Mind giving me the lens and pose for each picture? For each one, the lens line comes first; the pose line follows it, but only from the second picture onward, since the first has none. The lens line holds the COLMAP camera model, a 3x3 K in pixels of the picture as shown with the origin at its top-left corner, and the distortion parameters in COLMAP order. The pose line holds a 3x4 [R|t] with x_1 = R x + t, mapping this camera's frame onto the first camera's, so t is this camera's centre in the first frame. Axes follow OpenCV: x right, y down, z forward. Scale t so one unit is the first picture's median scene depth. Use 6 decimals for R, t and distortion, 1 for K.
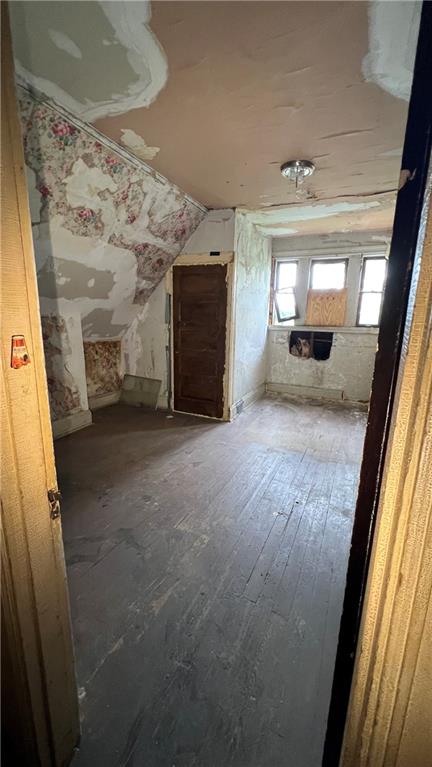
lens RADIAL K [[310.8, 0, 216.3], [0, 310.8, 382.8], [0, 0, 1]] dist [-0.000773, 0.000038]
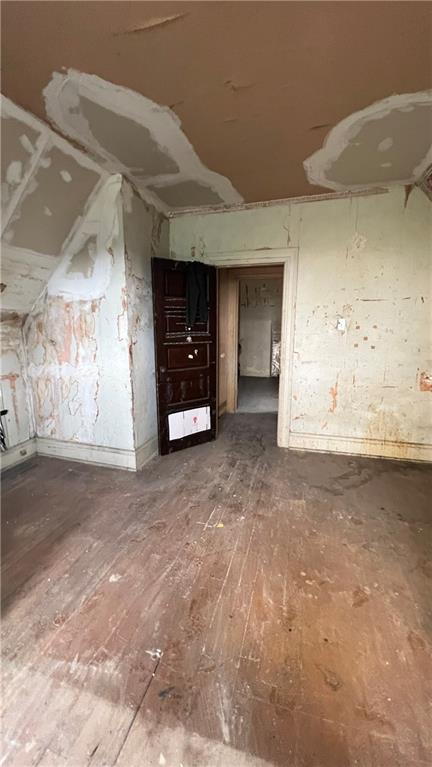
lens RADIAL K [[310.8, 0, 215.1], [0, 310.8, 384.2], [0, 0, 1]] dist [-0.000773, 0.000038]
pose [[-0.986186, 0.015820, -0.164882, 0.371044], [-0.053060, 0.912802, 0.404941, -0.391783], [0.156911, 0.408096, -0.899353, 1.721717]]
